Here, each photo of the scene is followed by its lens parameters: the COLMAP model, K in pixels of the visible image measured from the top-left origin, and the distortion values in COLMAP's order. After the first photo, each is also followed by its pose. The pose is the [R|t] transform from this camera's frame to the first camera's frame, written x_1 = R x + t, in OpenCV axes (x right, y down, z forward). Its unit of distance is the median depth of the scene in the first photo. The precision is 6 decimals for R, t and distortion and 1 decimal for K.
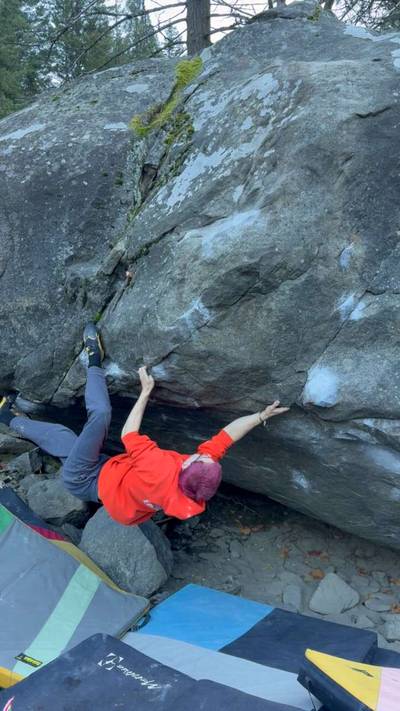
lens RADIAL K [[583.7, 0, 199.0], [0, 583.7, 357.3], [0, 0, 1]] dist [0.098998, -0.083835]
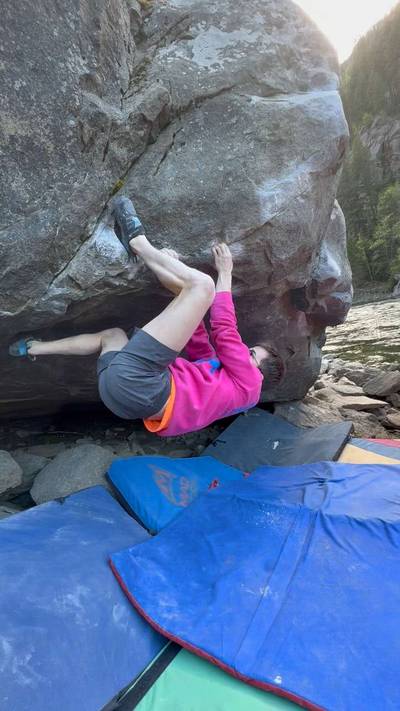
lens RADIAL K [[329.8, 0, 202.7], [0, 329.8, 357.1], [0, 0, 1]] dist [-0.004870, 0.000133]
pose [[0.566049, -0.152067, 0.810225, -0.517674], [0.116694, 0.987723, 0.103855, 0.125493], [-0.816071, 0.035761, 0.576845, 0.727118]]
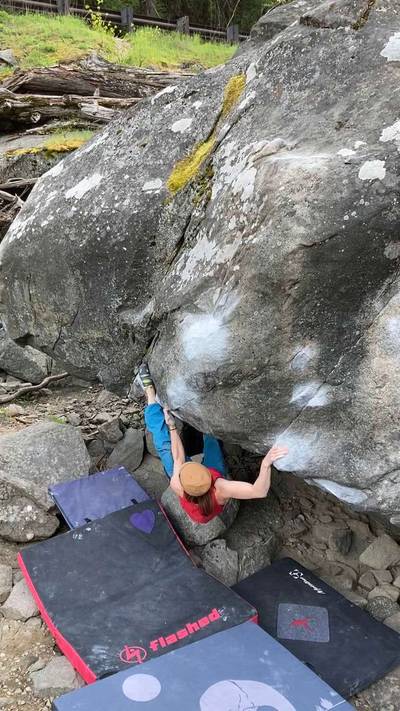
lens RADIAL K [[664.0, 0, 203.5], [0, 664.0, 359.7], [0, 0, 1]] dist [0.102171, 0.000000]
pose [[0.925043, 0.079109, -0.371534, 0.495755], [0.047055, 0.946677, 0.318729, -0.527533], [0.376937, -0.312321, 0.871994, -0.195798]]
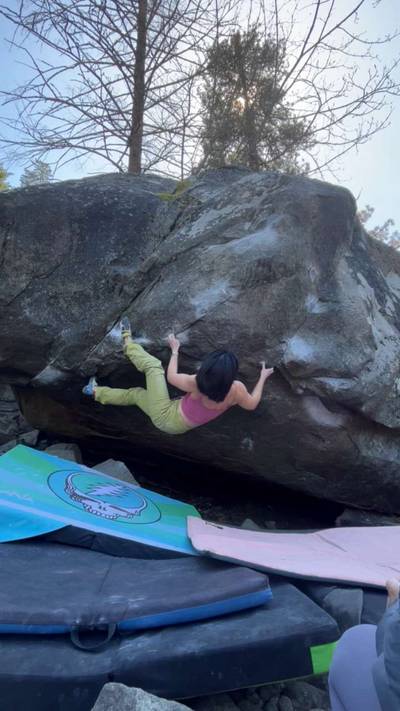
lens RADIAL K [[359.3, 0, 198.3], [0, 359.3, 366.5], [0, 0, 1]] dist [-0.003564, 0.000007]
pose [[0.952267, 0.101268, 0.287981, -0.262255], [-0.043266, 0.978622, -0.201065, 0.251654], [-0.302186, 0.179008, 0.936290, 0.198801]]
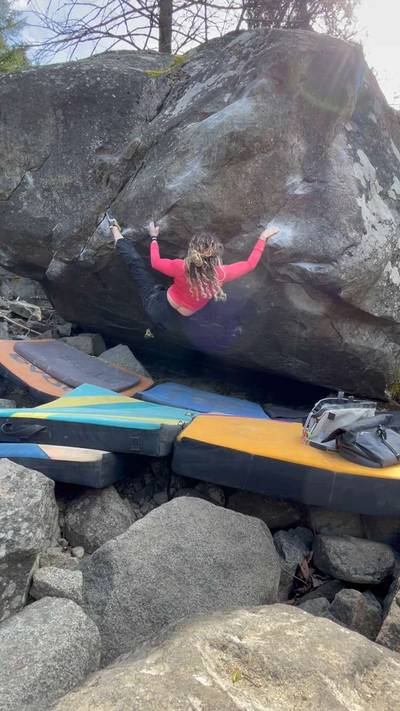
lens RADIAL K [[329.8, 0, 198.3], [0, 329.8, 355.9], [0, 0, 1]] dist [-0.004870, 0.000133]
pose [[0.983595, 0.051714, 0.172821, -0.101142], [-0.059098, 0.997534, 0.037852, 0.301158], [-0.170437, -0.047445, 0.984226, 0.163172]]
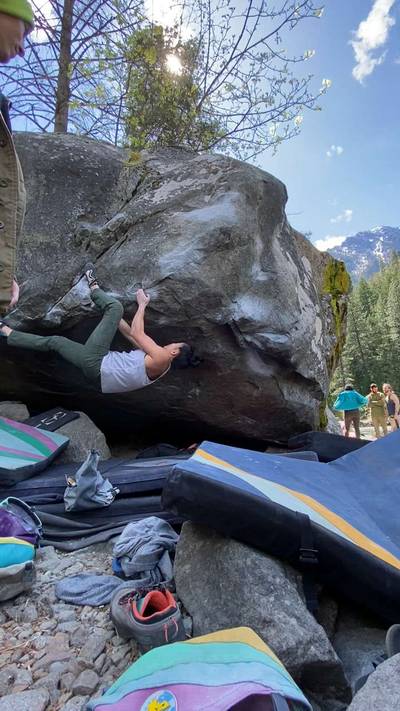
lens RADIAL K [[329.8, 0, 198.0], [0, 329.8, 357.4], [0, 0, 1]] dist [-0.004870, 0.000133]
pose [[0.846960, 0.100460, 0.522078, -0.384342], [-0.012685, 0.985524, -0.169059, 0.324943], [-0.531505, 0.136563, 0.835974, 0.226429]]
